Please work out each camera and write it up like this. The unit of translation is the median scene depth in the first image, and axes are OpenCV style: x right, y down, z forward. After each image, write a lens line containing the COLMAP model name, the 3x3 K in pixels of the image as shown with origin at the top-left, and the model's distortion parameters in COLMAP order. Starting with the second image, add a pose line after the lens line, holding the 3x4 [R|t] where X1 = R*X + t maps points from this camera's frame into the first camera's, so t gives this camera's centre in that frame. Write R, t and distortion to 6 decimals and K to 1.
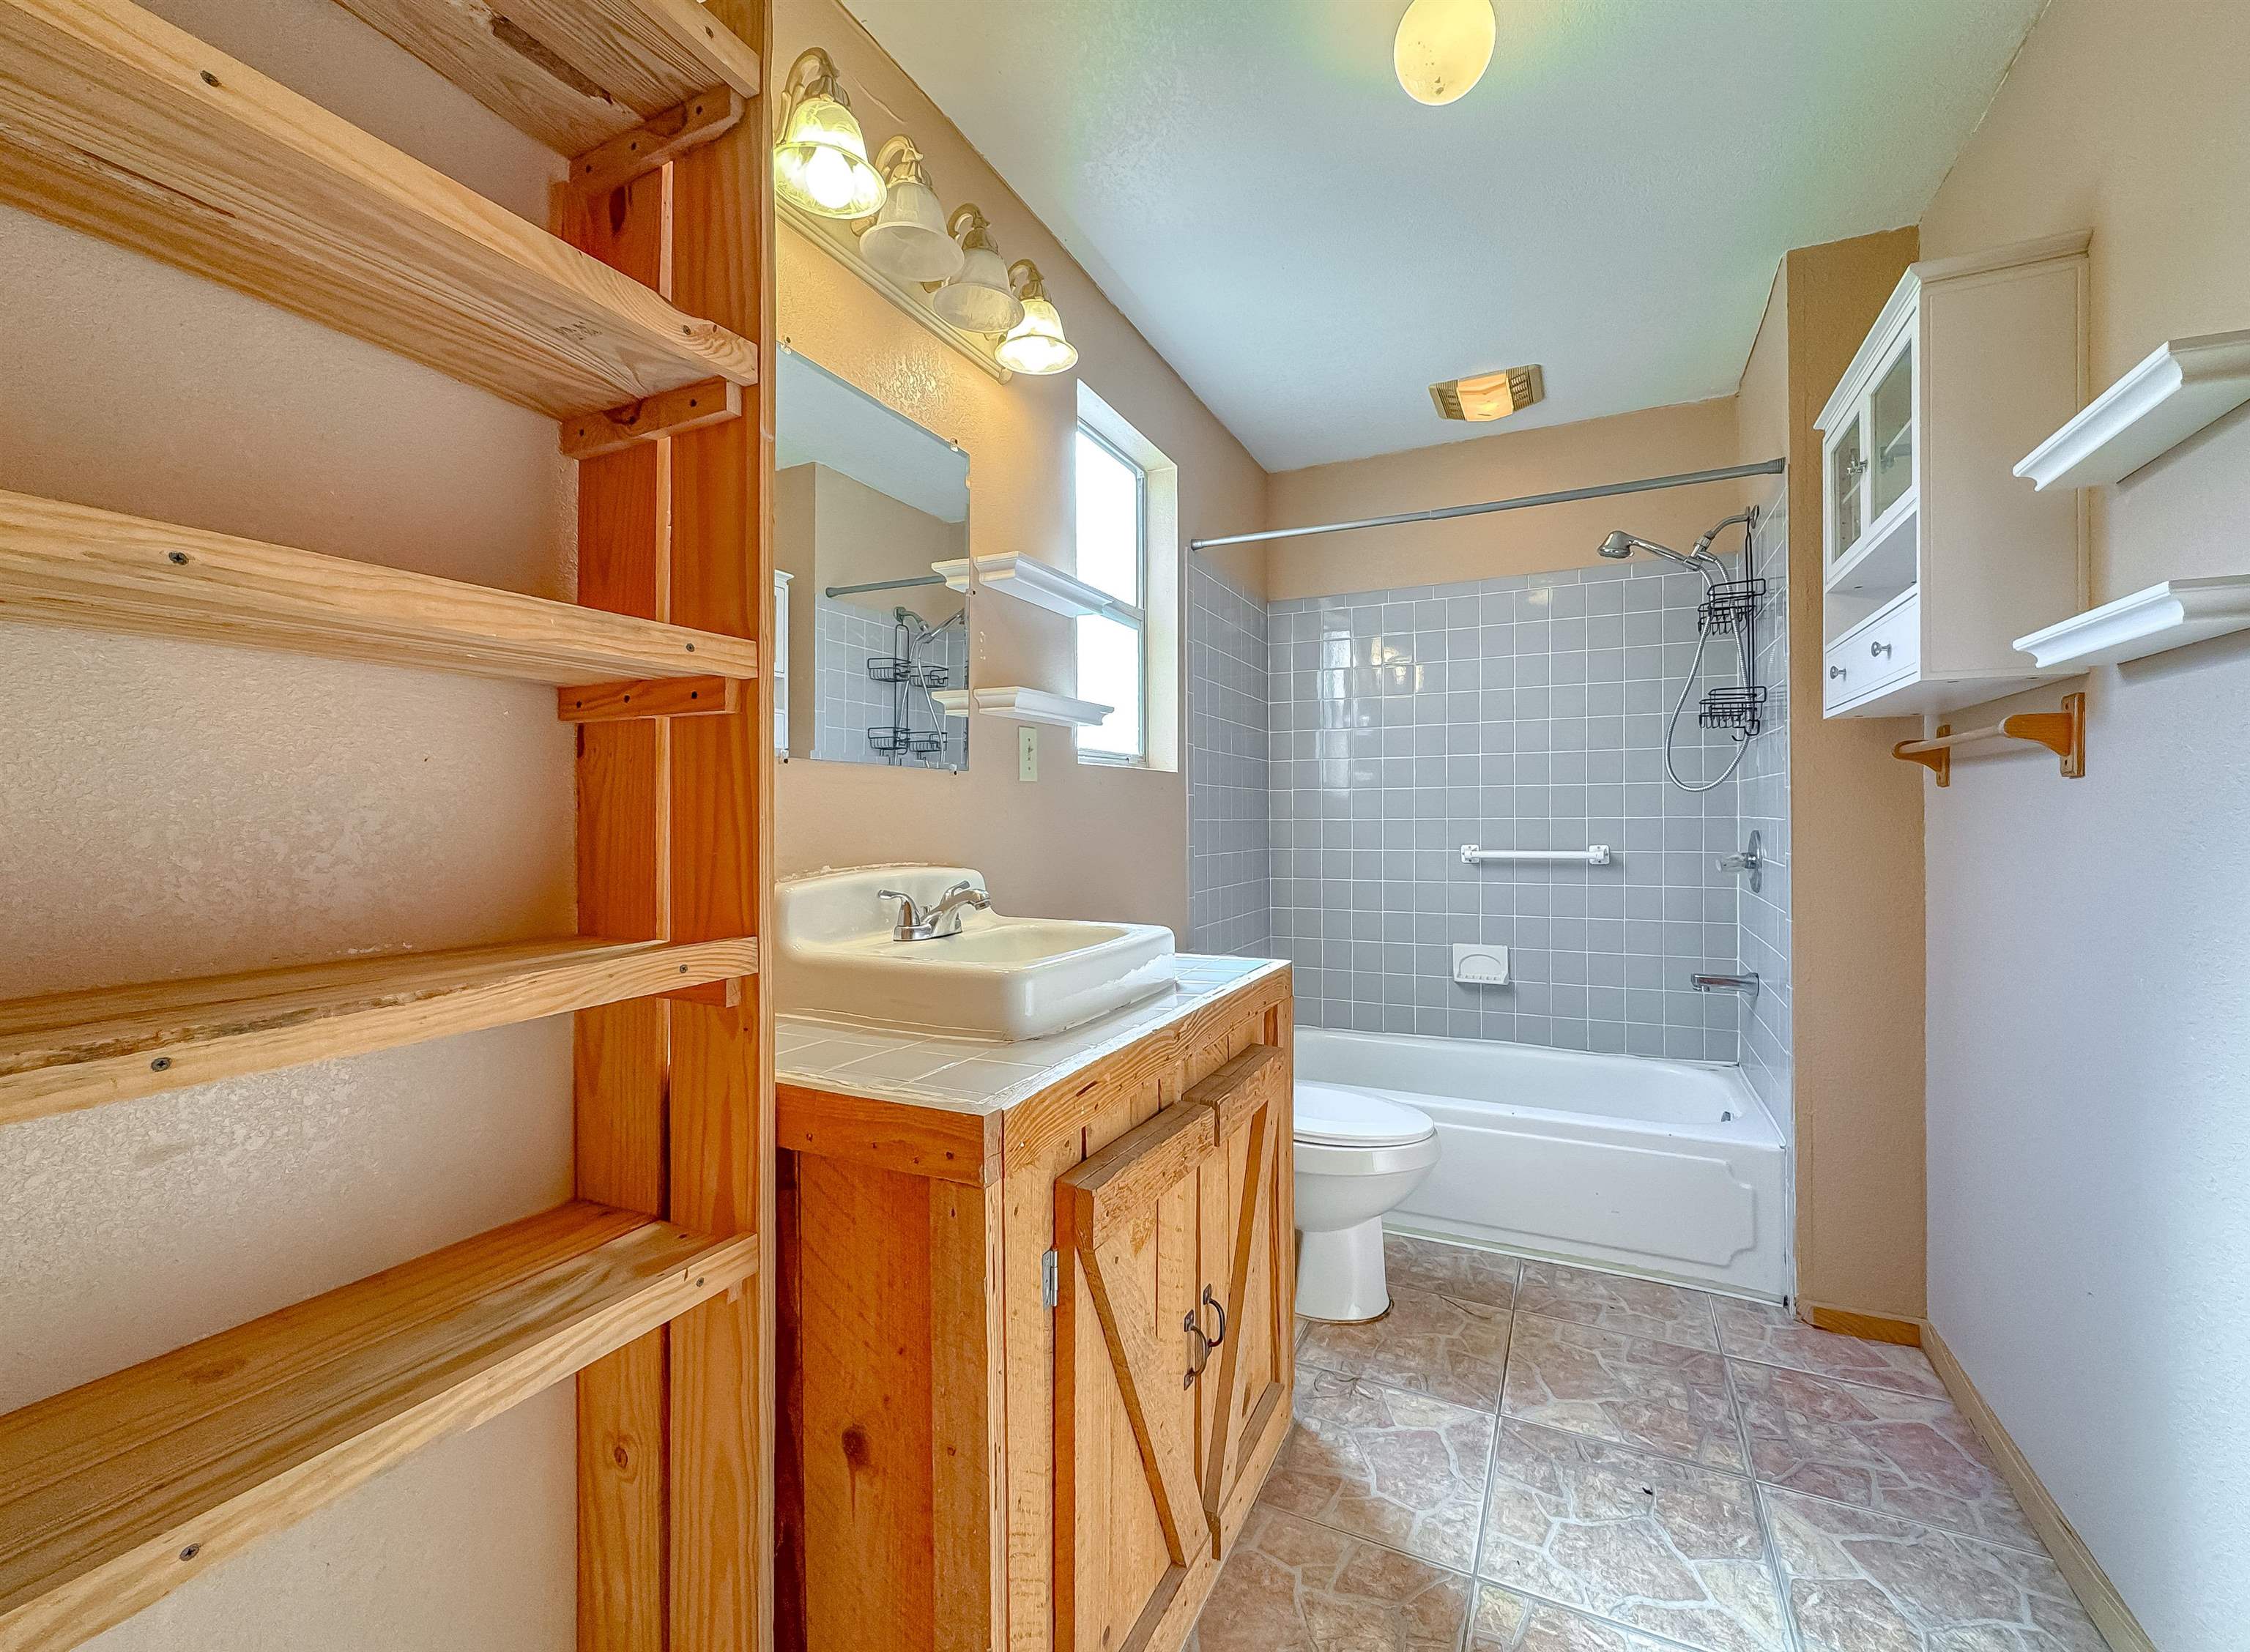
lens RADIAL K [[915.2, 0, 1143.0], [0, 915.2, 817.1], [0, 0, 1]] dist [-0.000269, 0.000016]
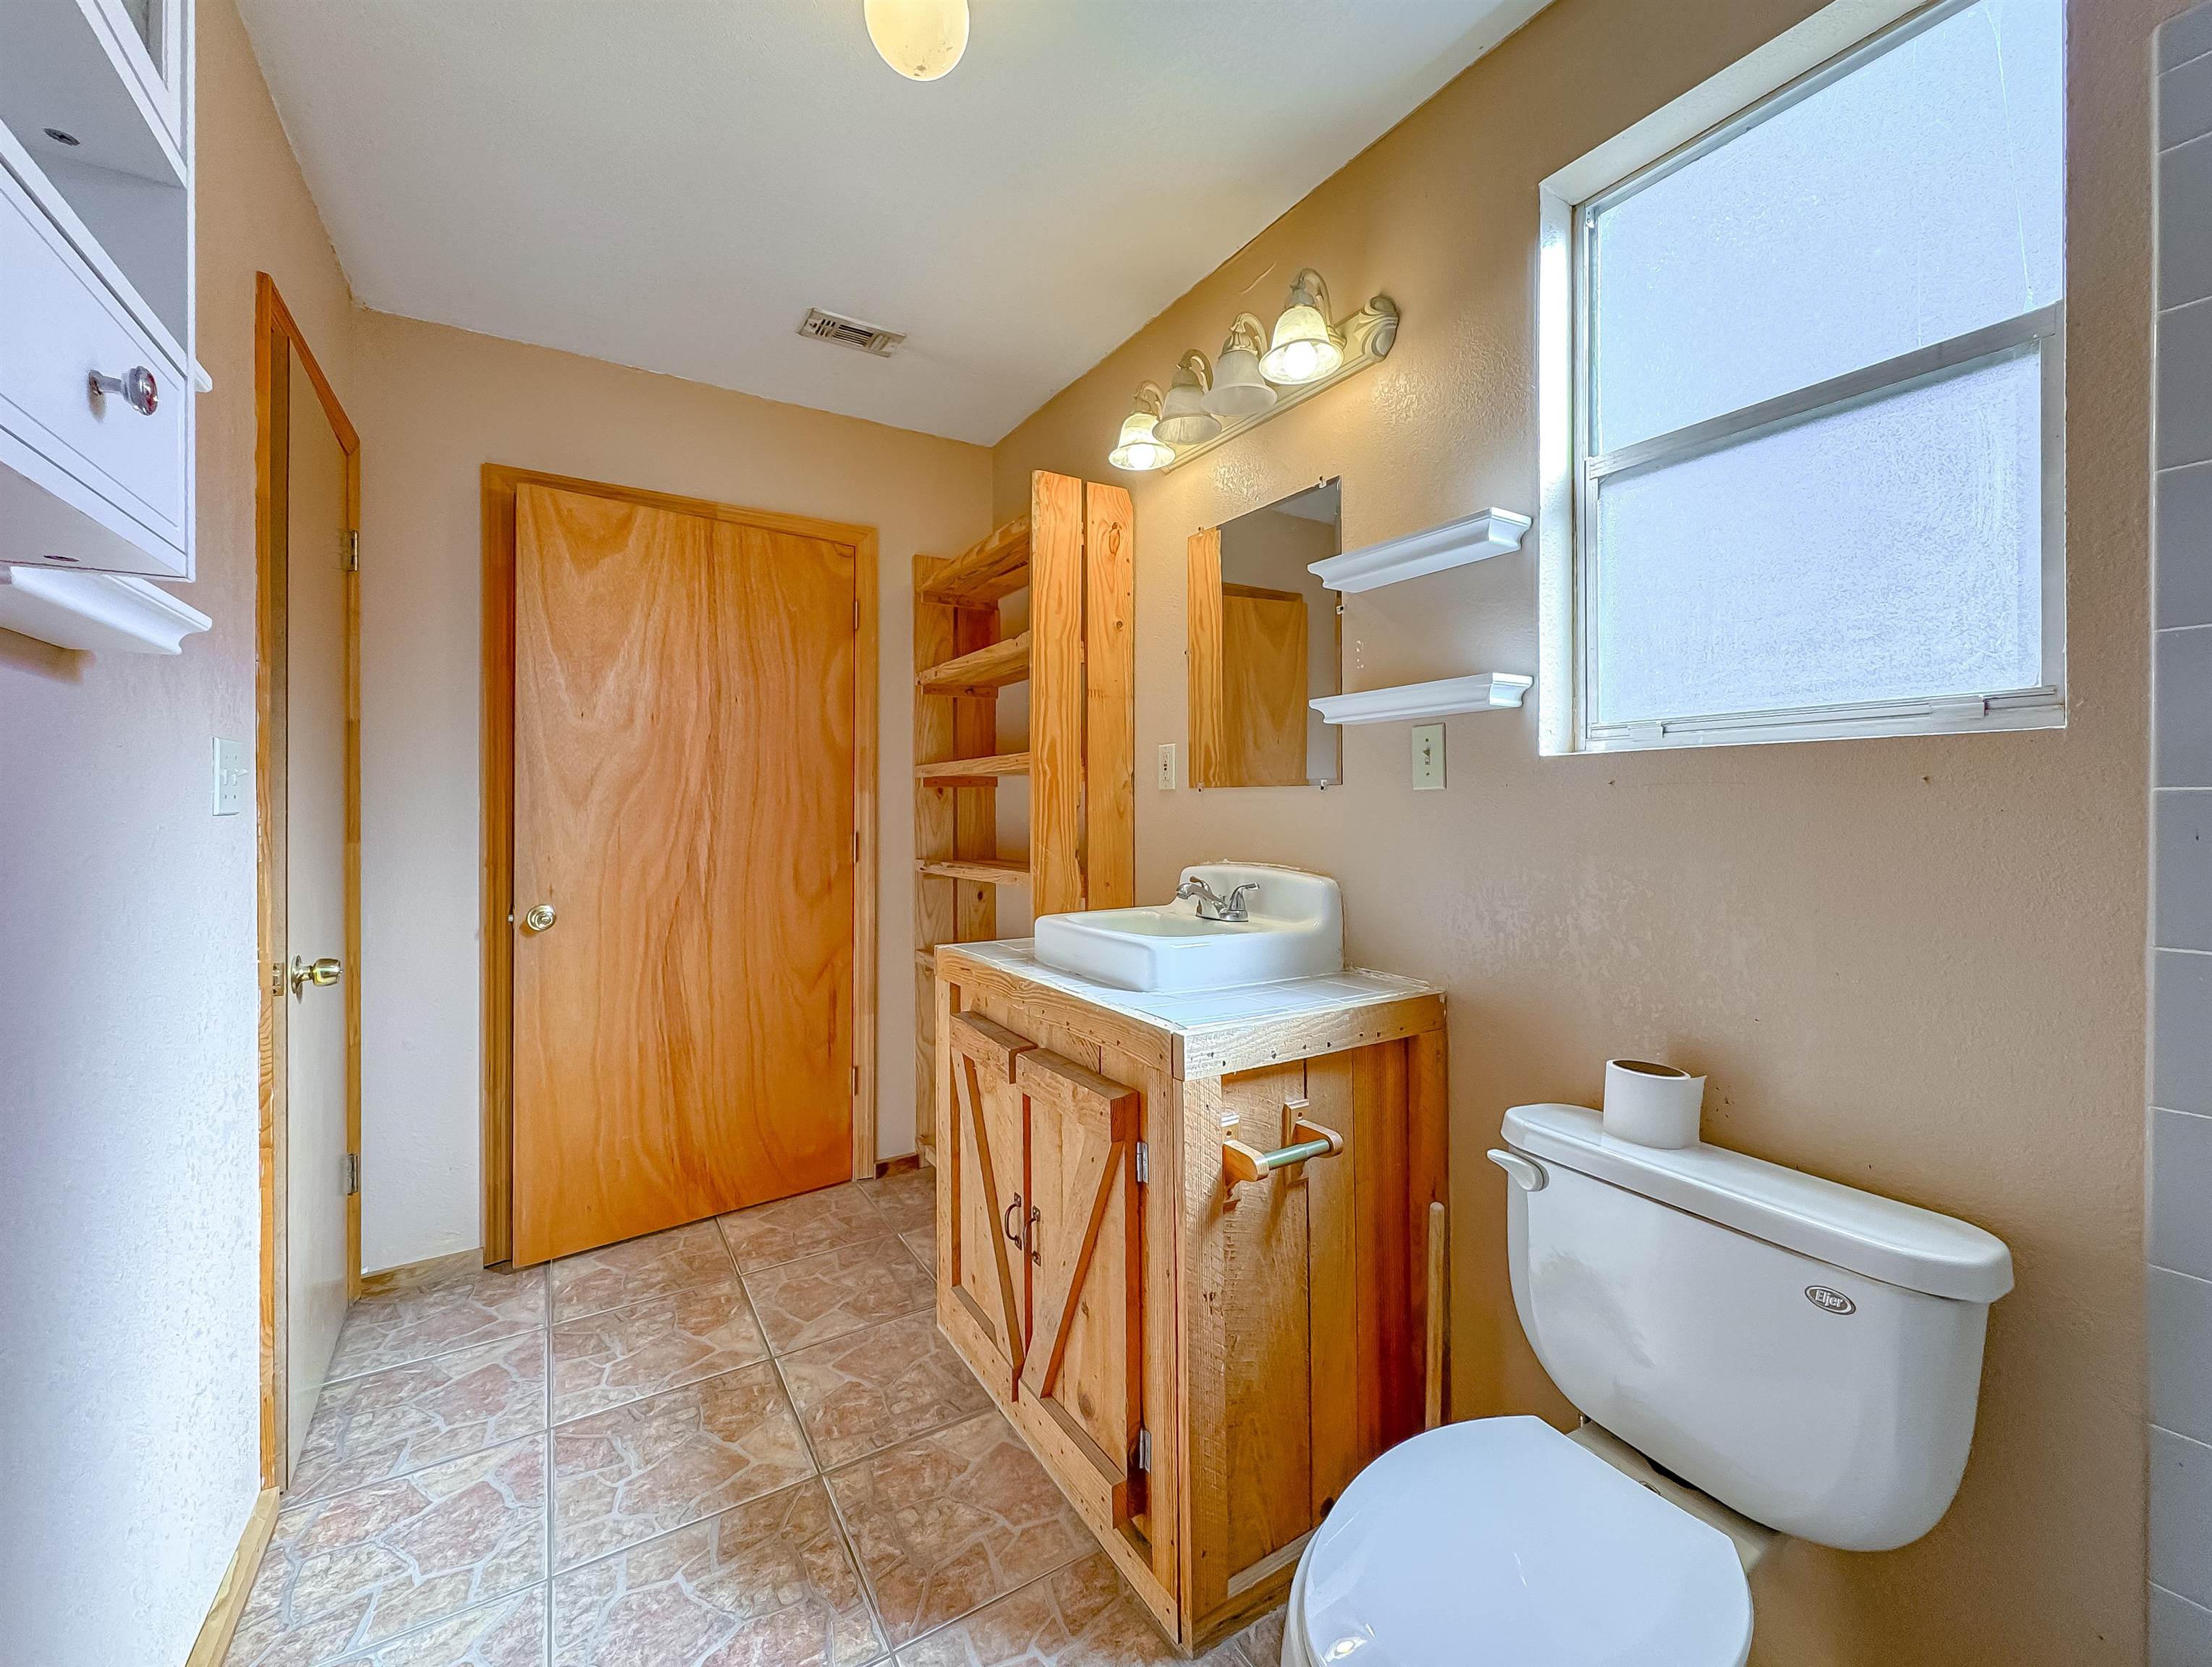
lens RADIAL K [[888.9, 0, 1108.5], [0, 888.9, 818.5], [0, 0, 1]] dist [0.000838, 0.000046]
pose [[-0.531502, 0.009828, -0.847000, 1.026932], [0.001877, 0.999944, 0.010424, -0.031526], [0.847055, 0.003950, -0.531491, 1.701965]]
